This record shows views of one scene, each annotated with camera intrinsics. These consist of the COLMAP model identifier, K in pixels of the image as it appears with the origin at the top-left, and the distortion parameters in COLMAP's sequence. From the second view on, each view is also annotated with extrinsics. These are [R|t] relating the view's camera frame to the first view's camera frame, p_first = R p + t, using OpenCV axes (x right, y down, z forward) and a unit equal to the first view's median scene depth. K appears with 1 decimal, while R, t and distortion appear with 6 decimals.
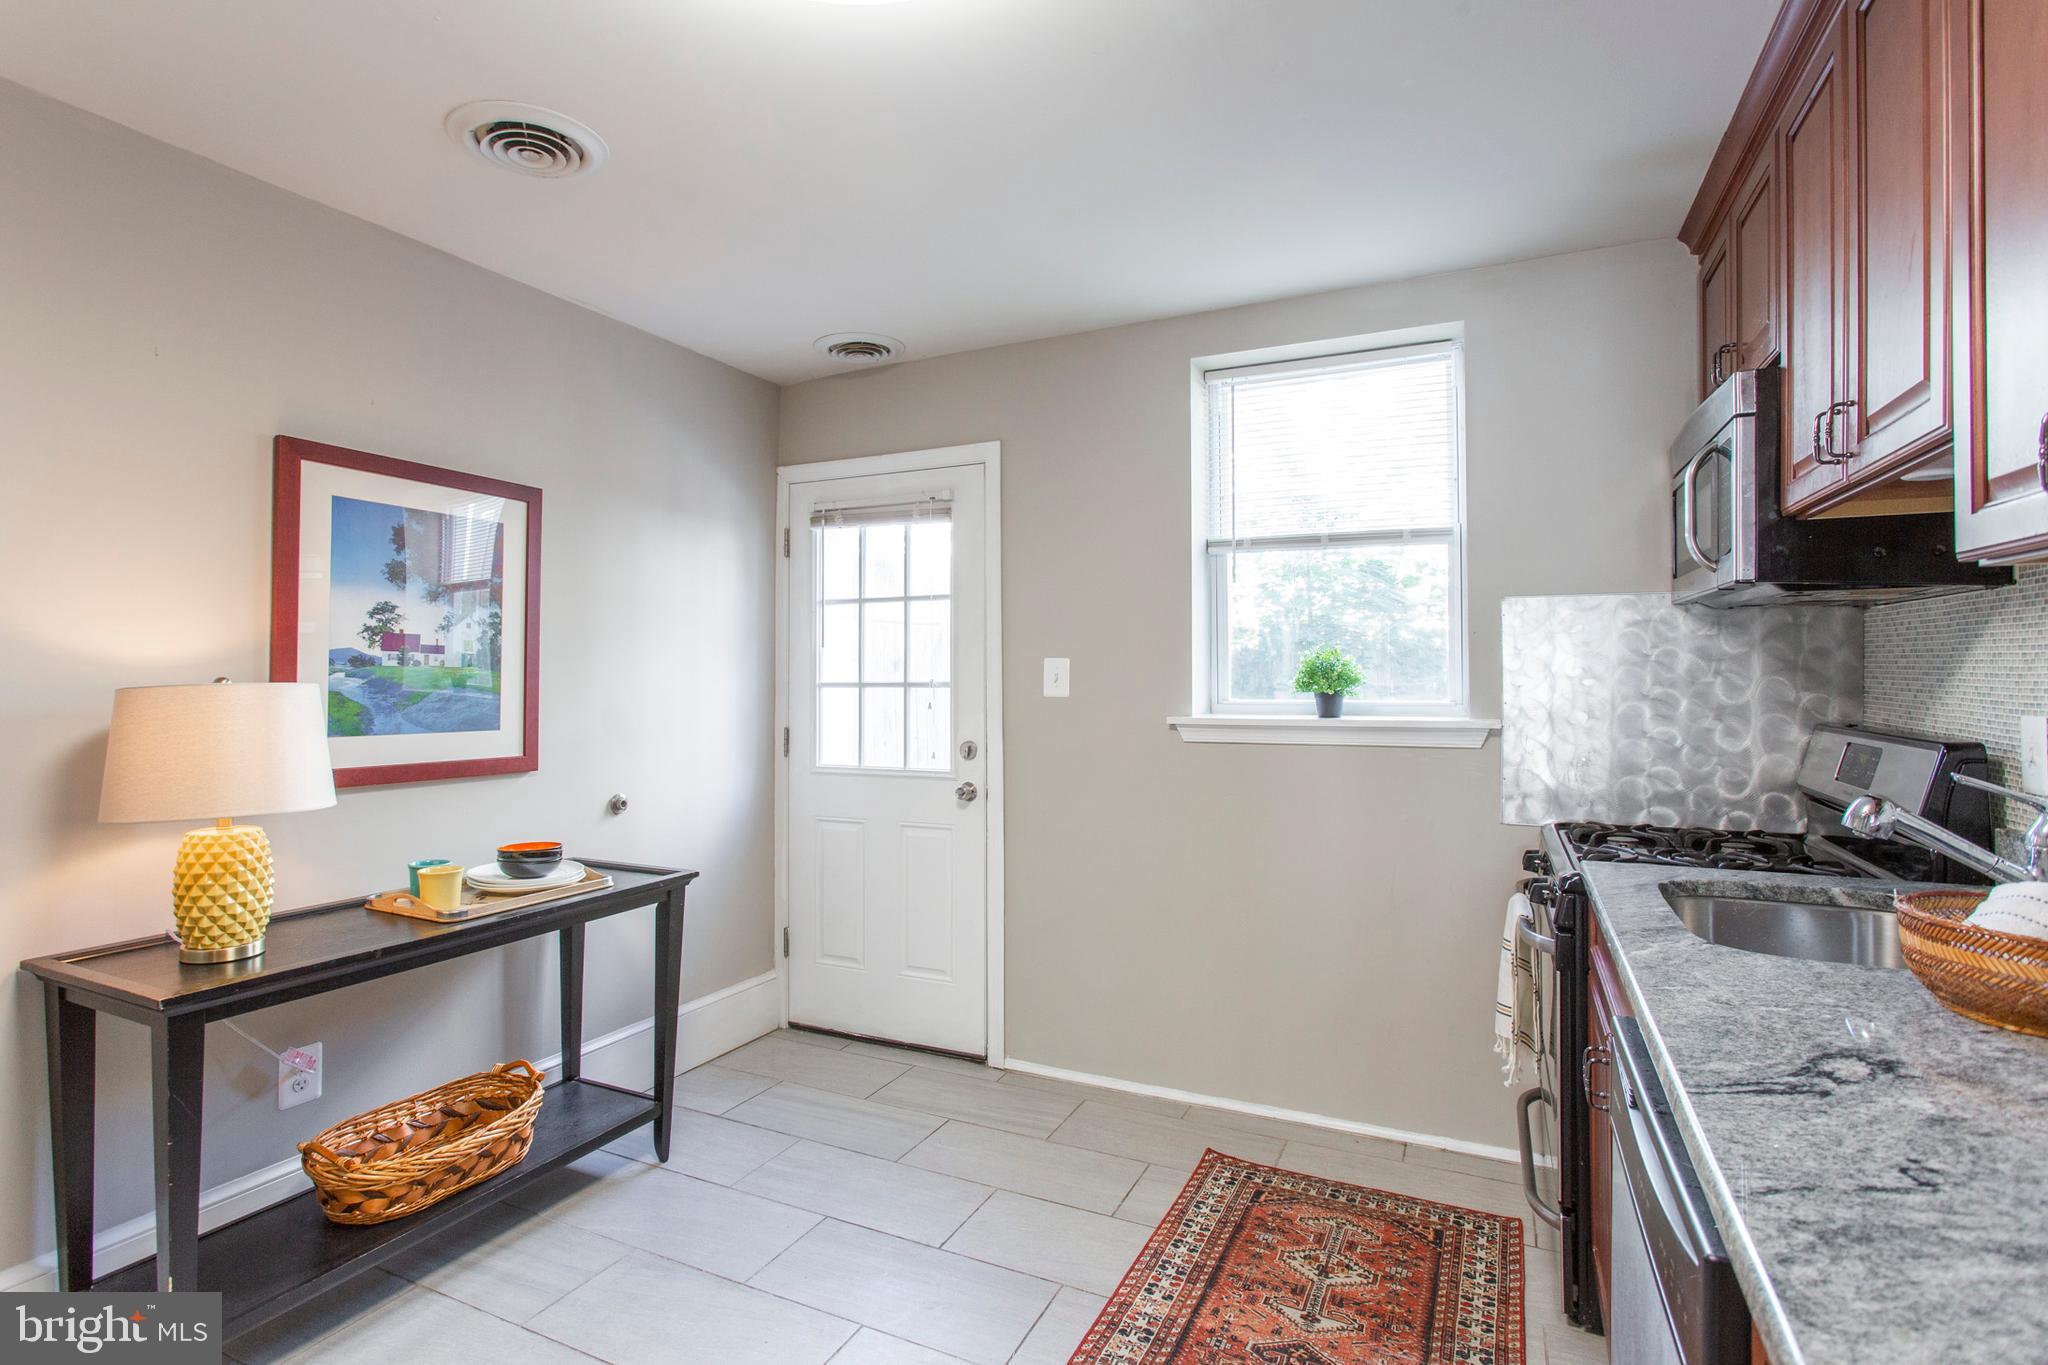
lens RADIAL K [[1003.7, 0, 1010.3], [0, 1003.7, 663.6], [0, 0, 1]] dist [-0.015287, 0.009072]
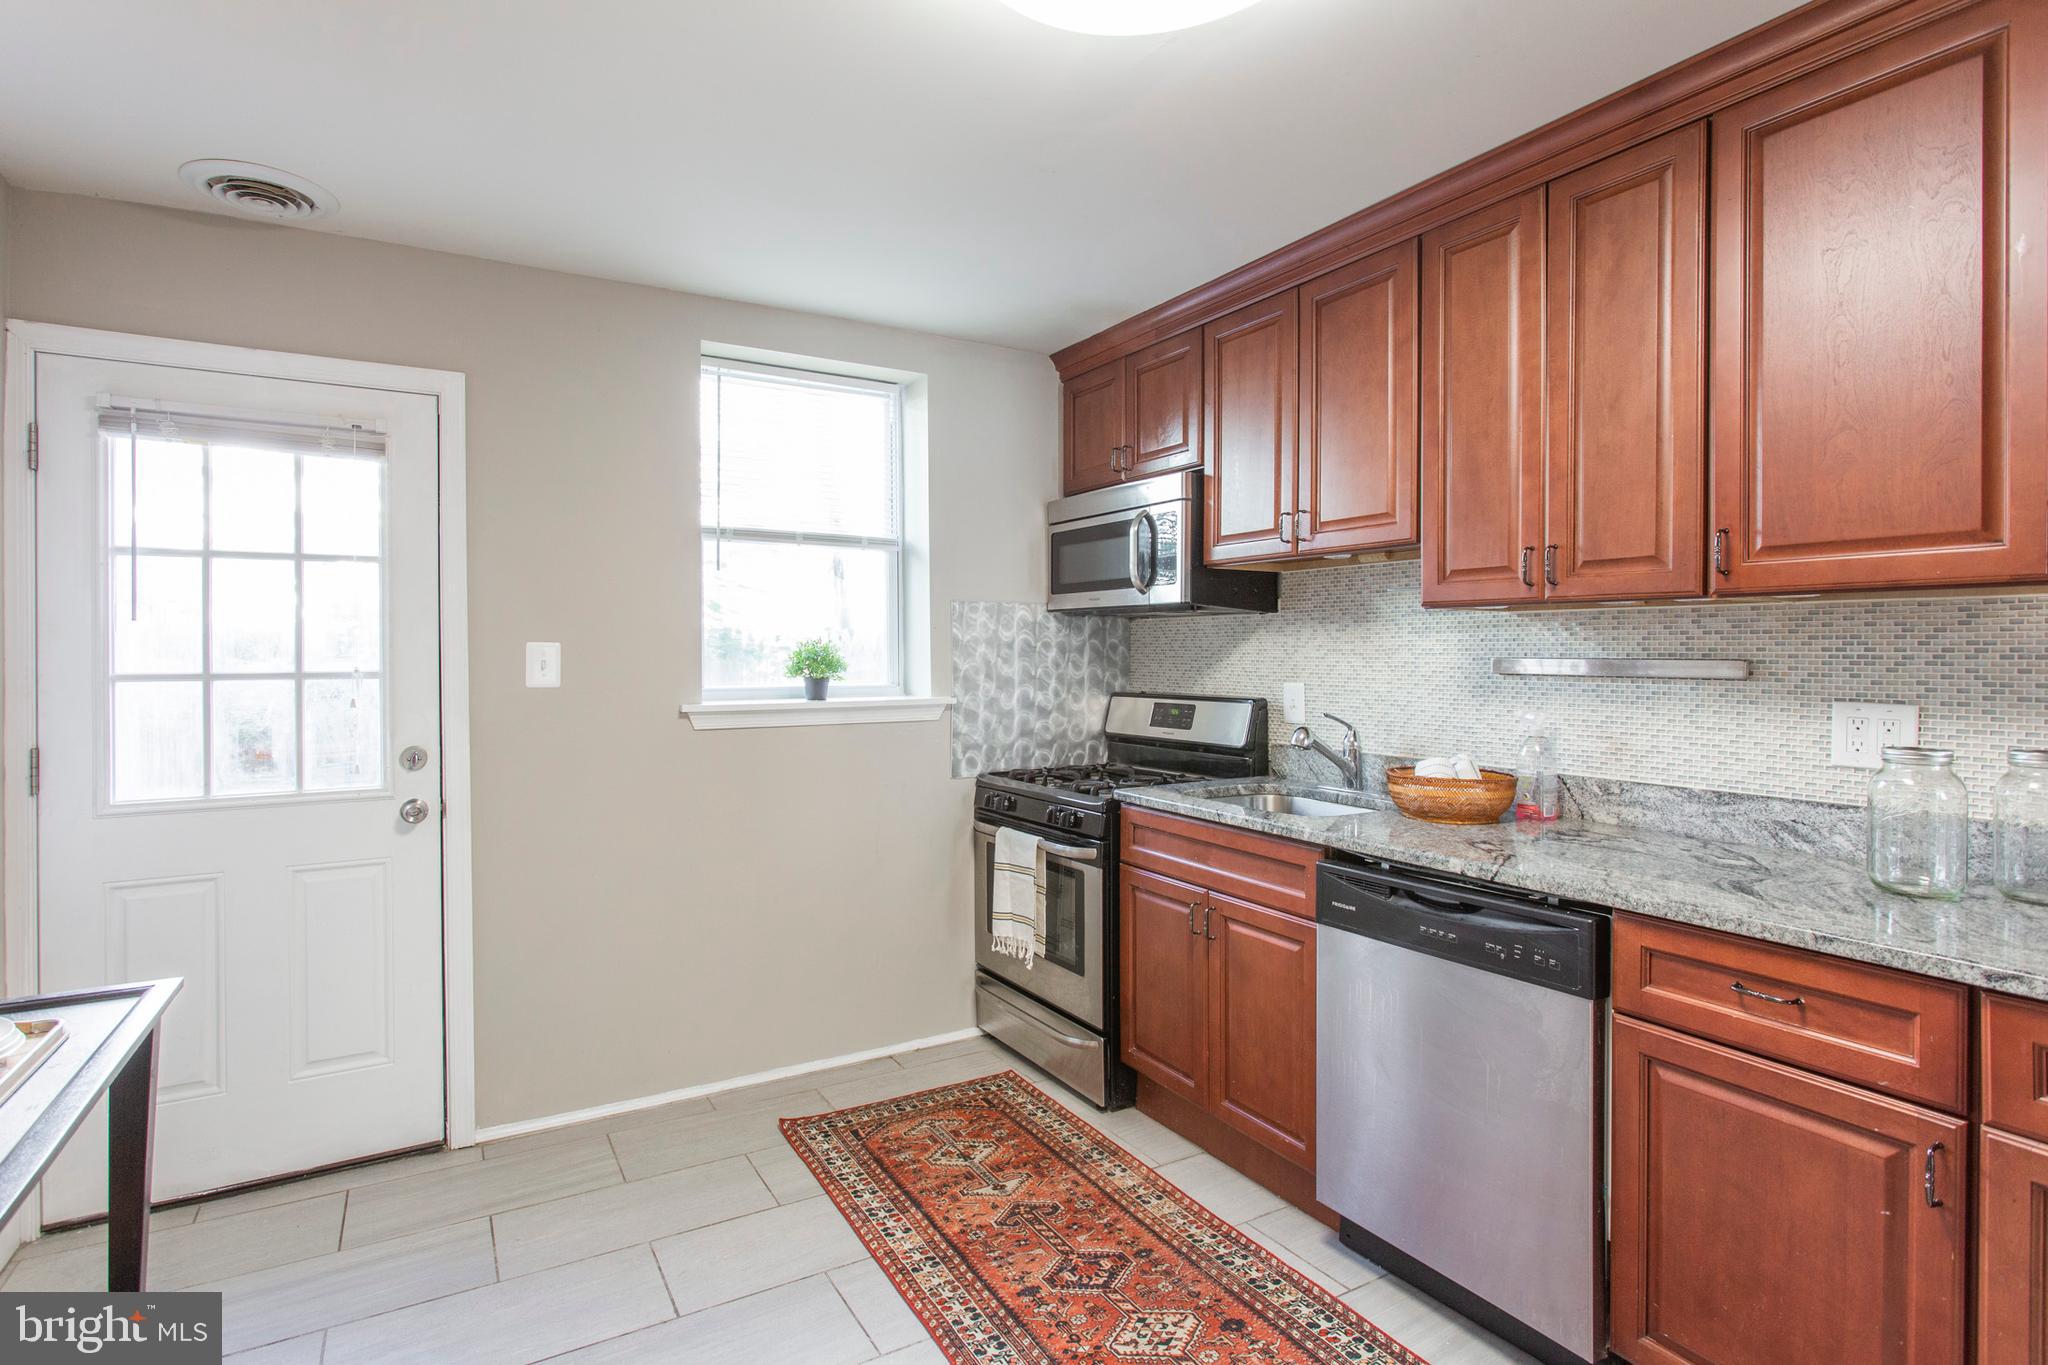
lens RADIAL K [[1041.6, 0, 936.4], [0, 1041.6, 649.5], [0, 0, 1]] dist [-0.025103, 0.015490]
pose [[0.565790, 0.008094, 0.824510, -0.535454], [-0.008358, 0.999957, -0.004081, 0.001565], [-0.824507, -0.004583, 0.565833, 0.234153]]
